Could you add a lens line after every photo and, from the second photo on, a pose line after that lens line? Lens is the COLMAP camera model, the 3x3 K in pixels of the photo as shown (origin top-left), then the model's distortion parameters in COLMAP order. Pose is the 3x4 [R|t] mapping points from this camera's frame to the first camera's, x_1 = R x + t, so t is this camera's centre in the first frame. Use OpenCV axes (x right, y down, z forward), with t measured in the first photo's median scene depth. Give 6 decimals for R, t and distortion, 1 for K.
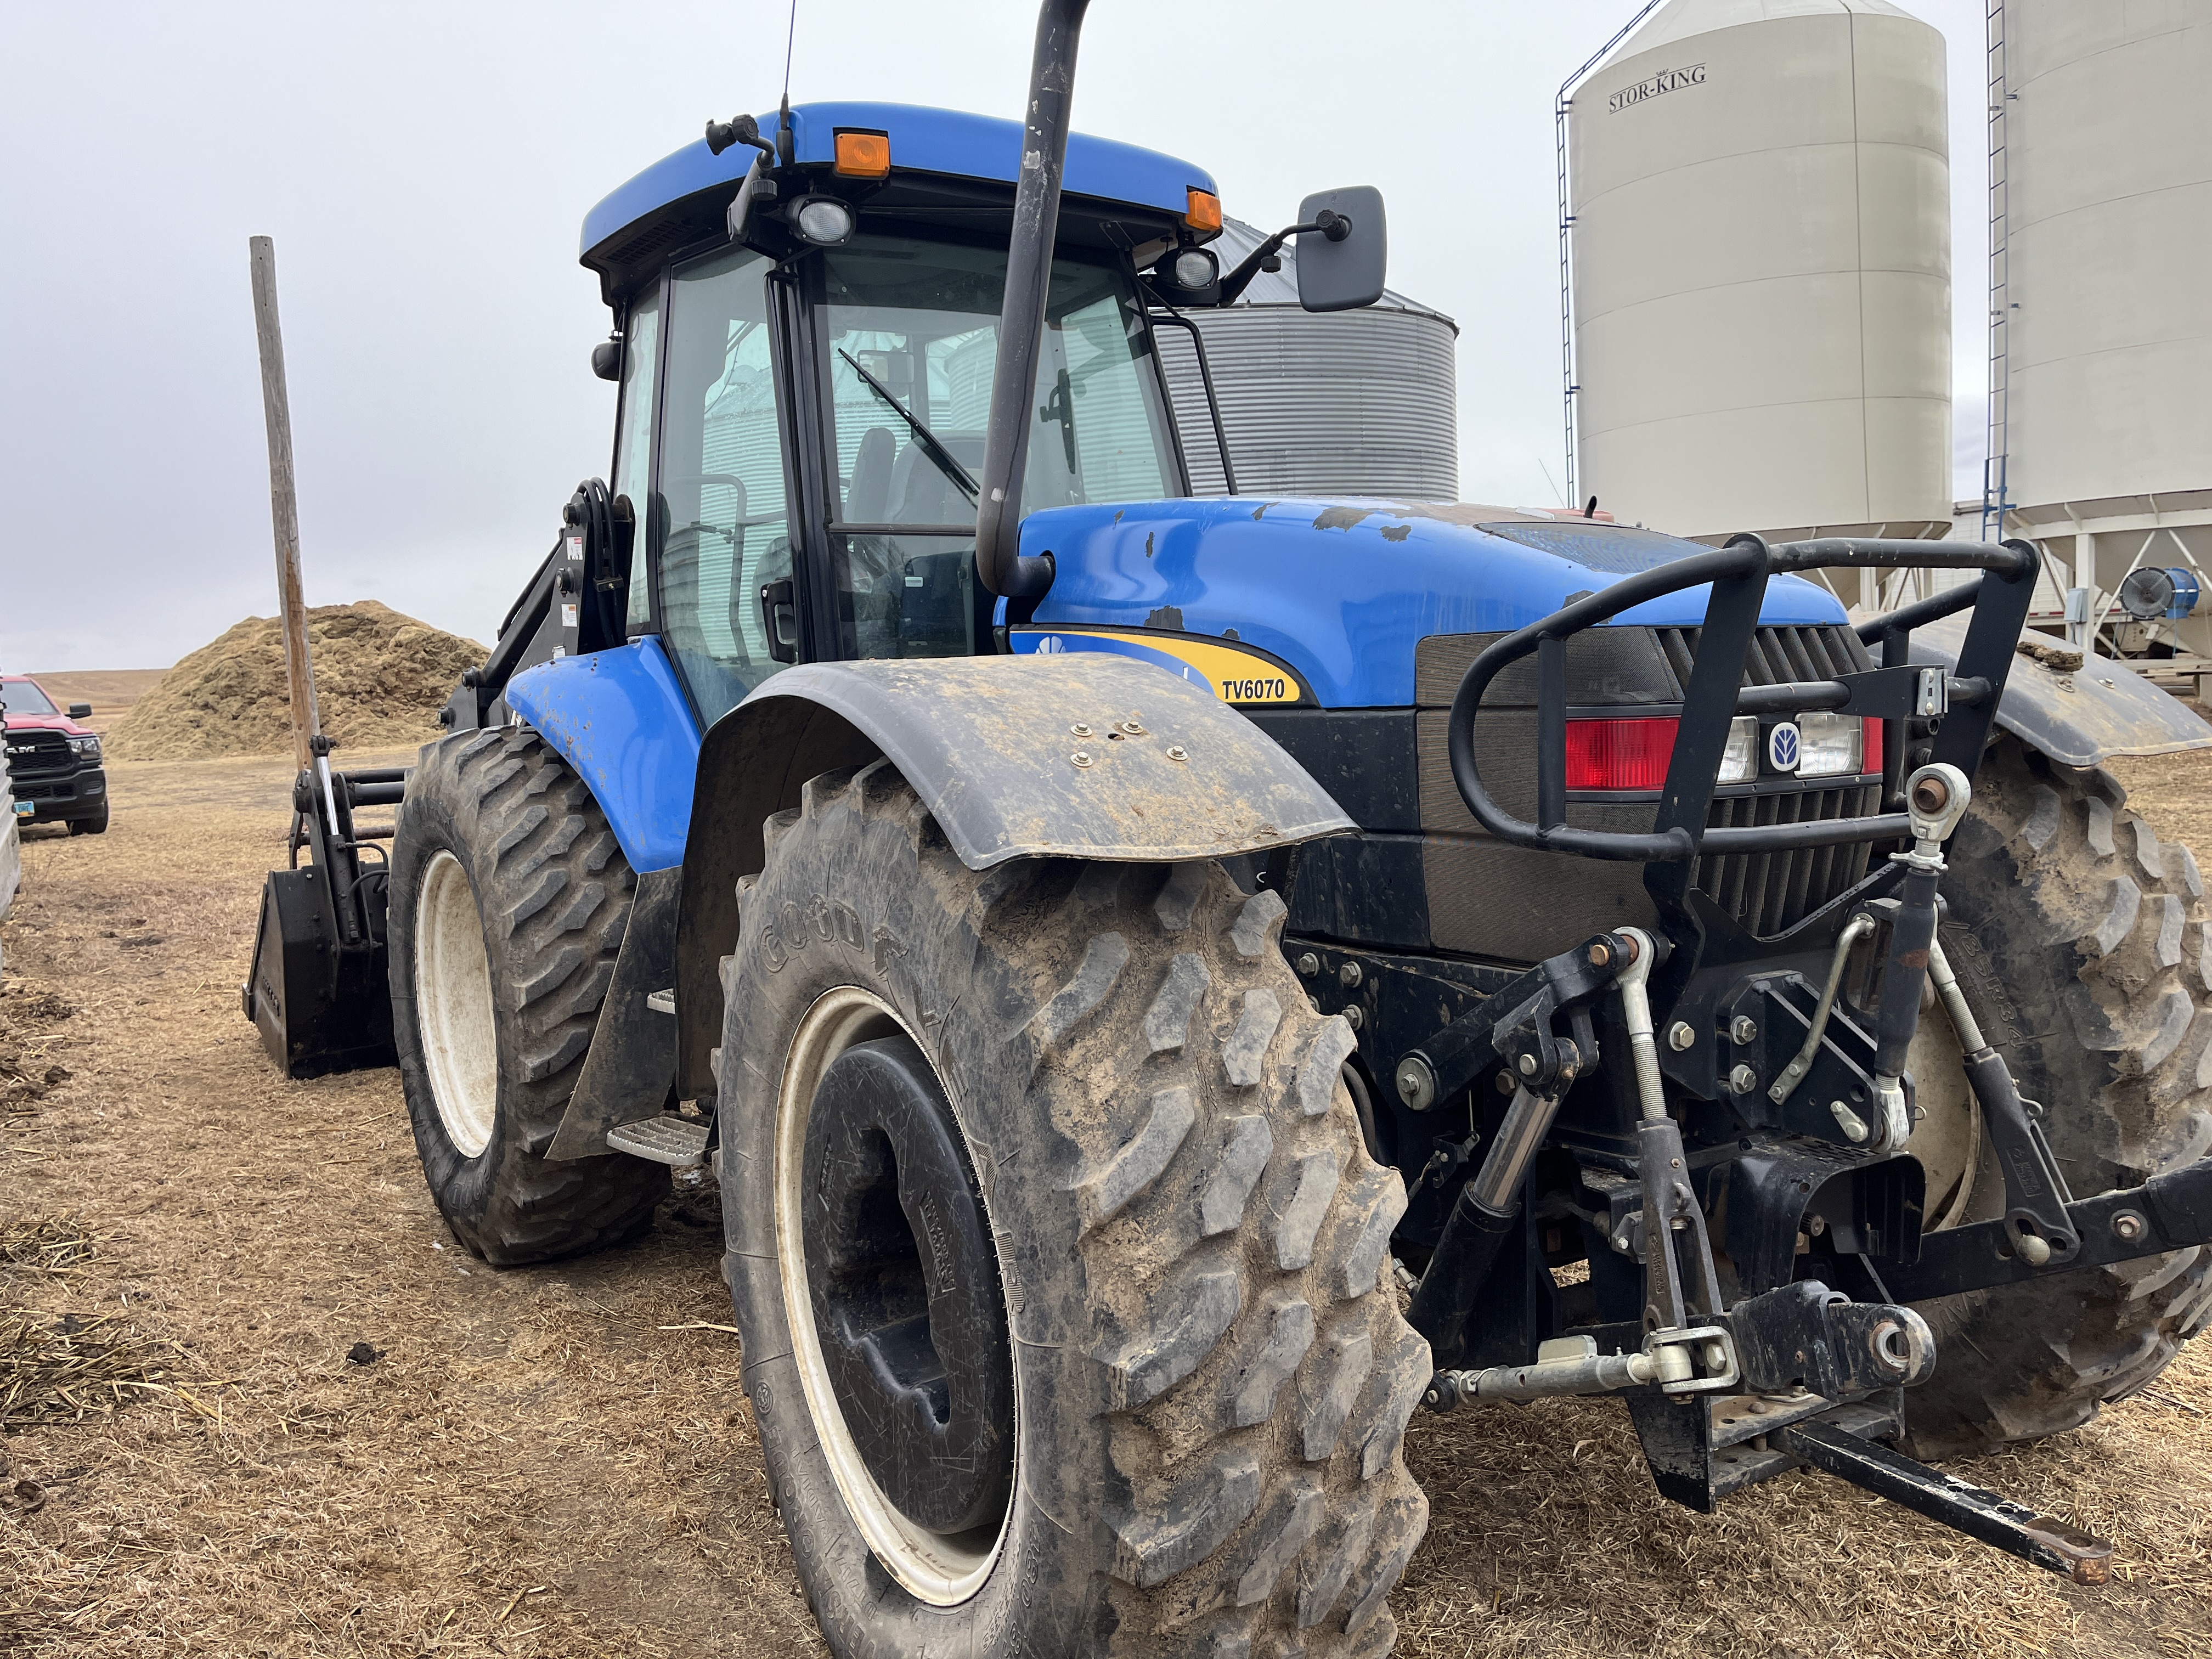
lens RADIAL K [[1677.7, 0, 1056.3], [0, 1677.7, 819.4], [0, 0, 1]] dist [0.111711, -0.141604]
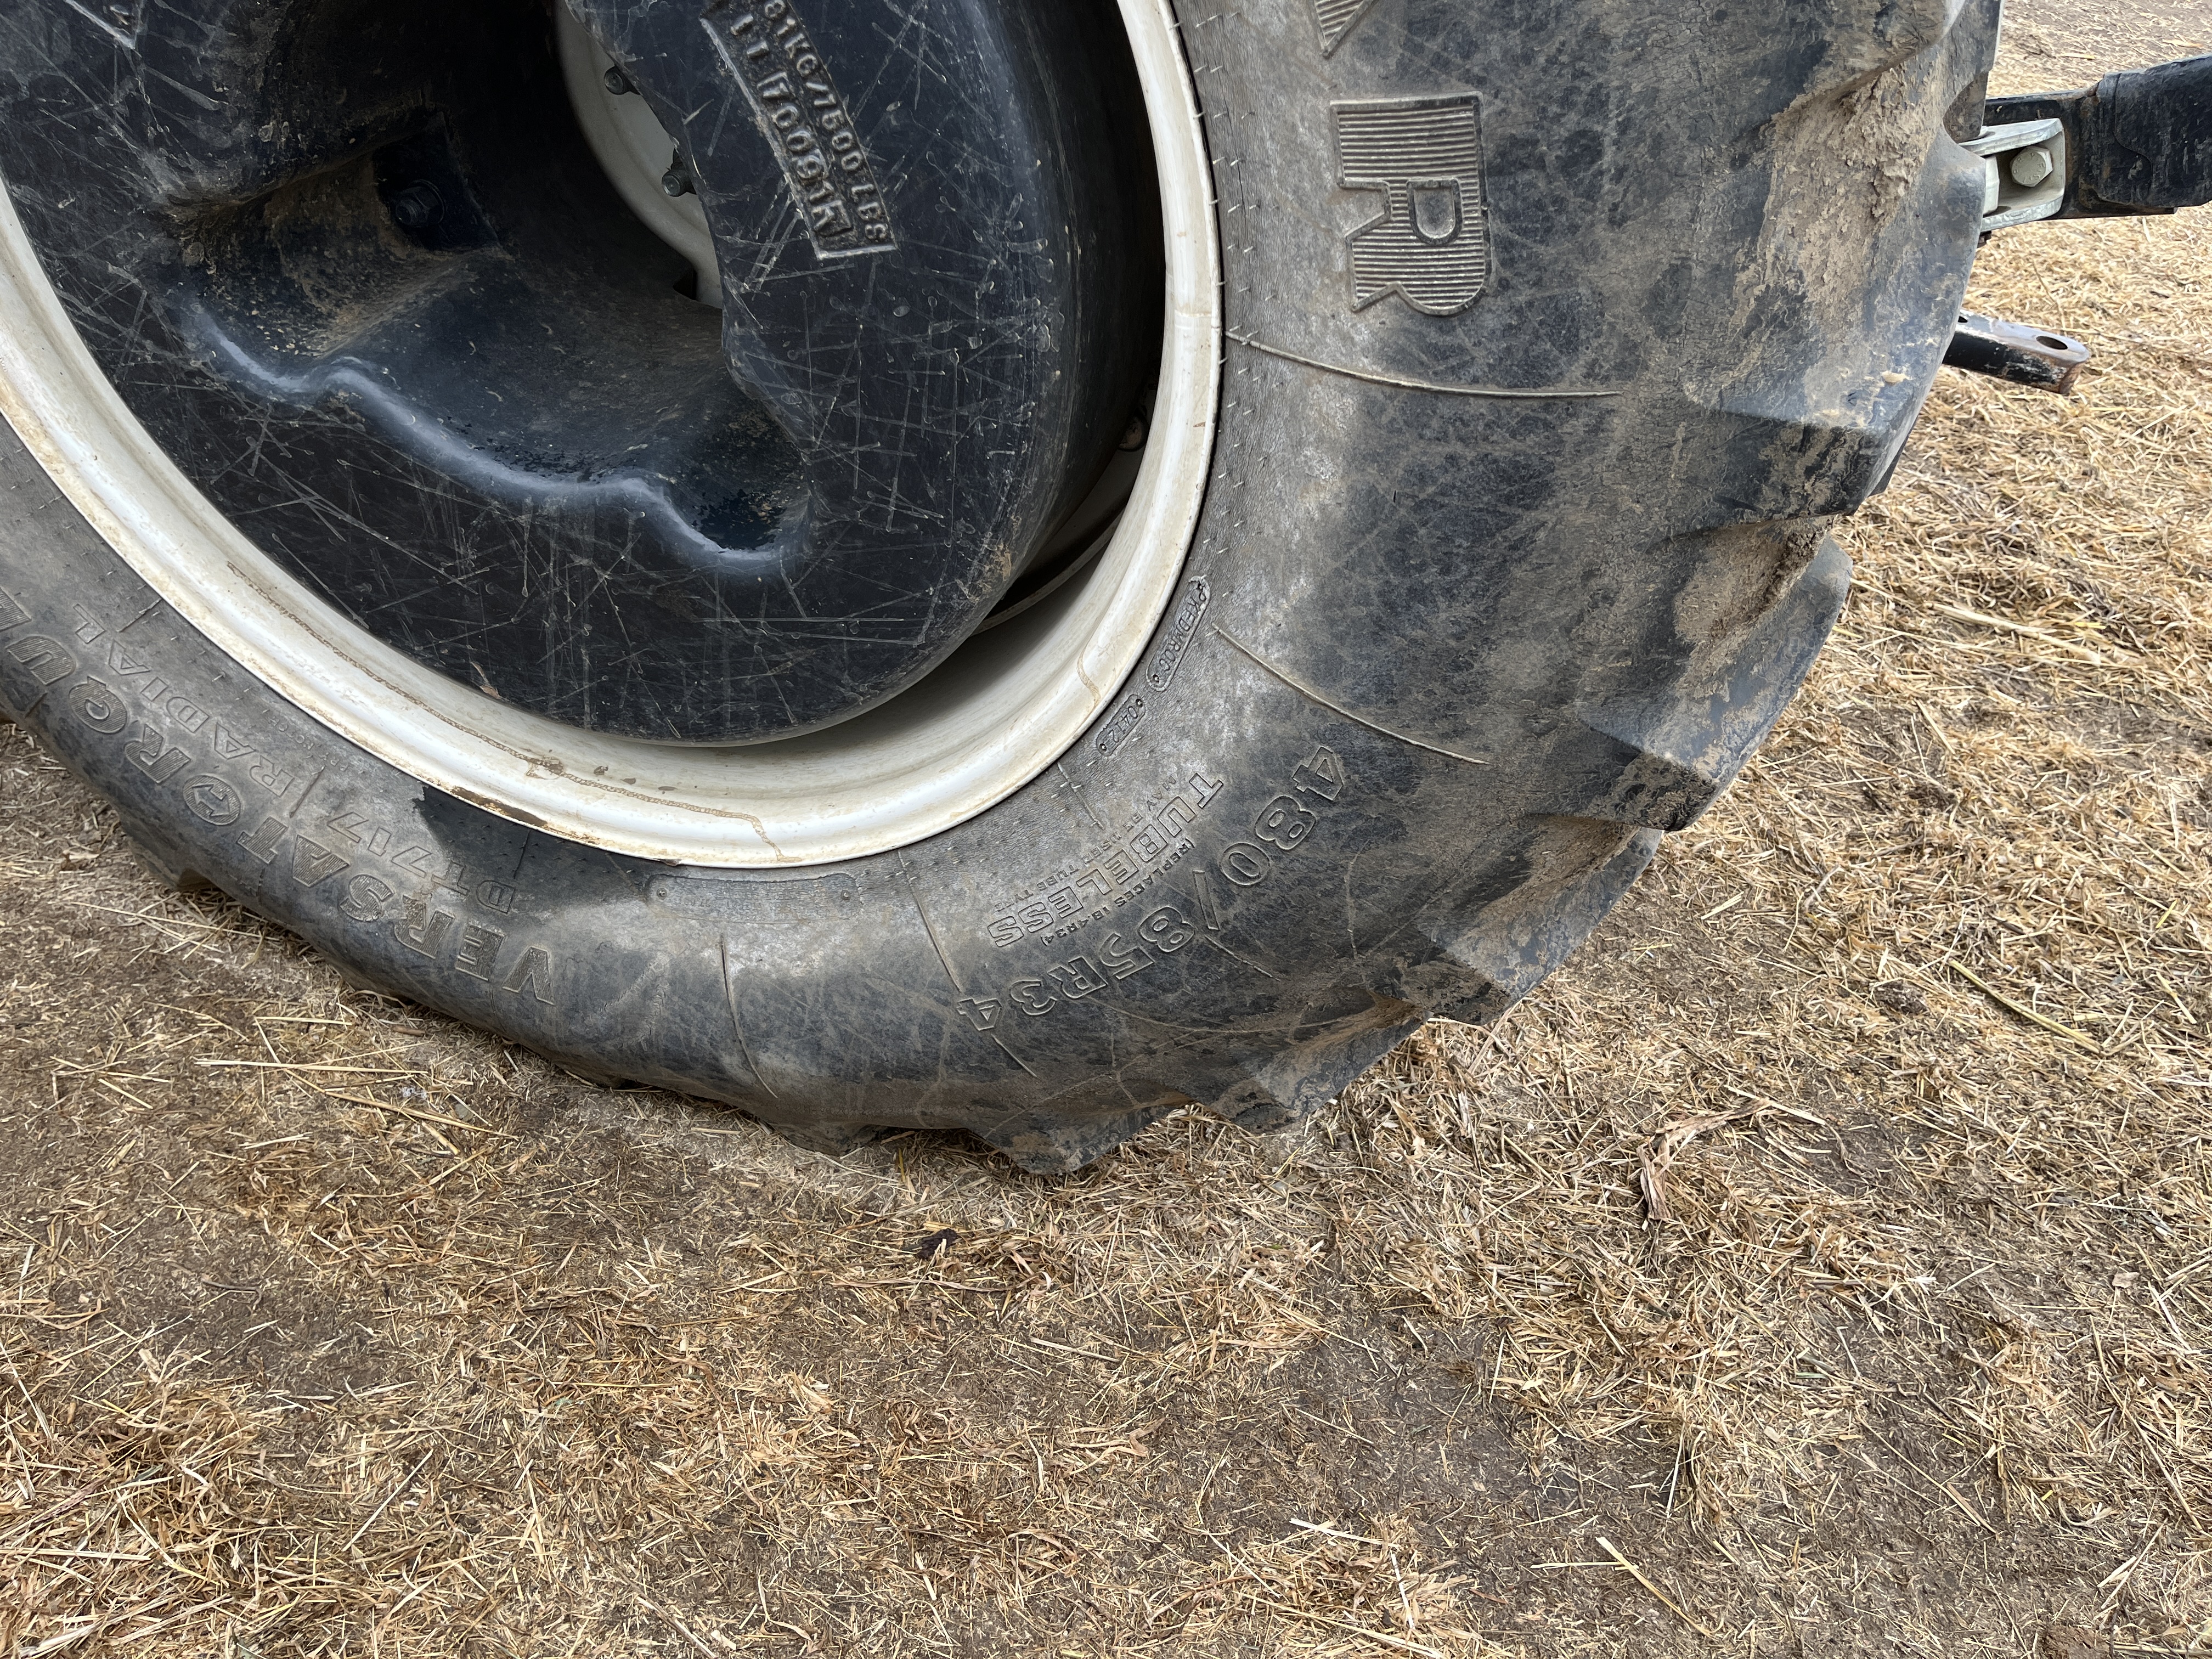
lens RADIAL K [[1677.7, 0, 1056.3], [0, 1677.7, 819.4], [0, 0, 1]] dist [0.111711, -0.141604]
pose [[0.730678, -0.328143, 0.598691, -0.286328], [-0.125701, 0.797266, 0.590394, 0.137607], [-0.671050, -0.506645, 0.541297, 0.653436]]
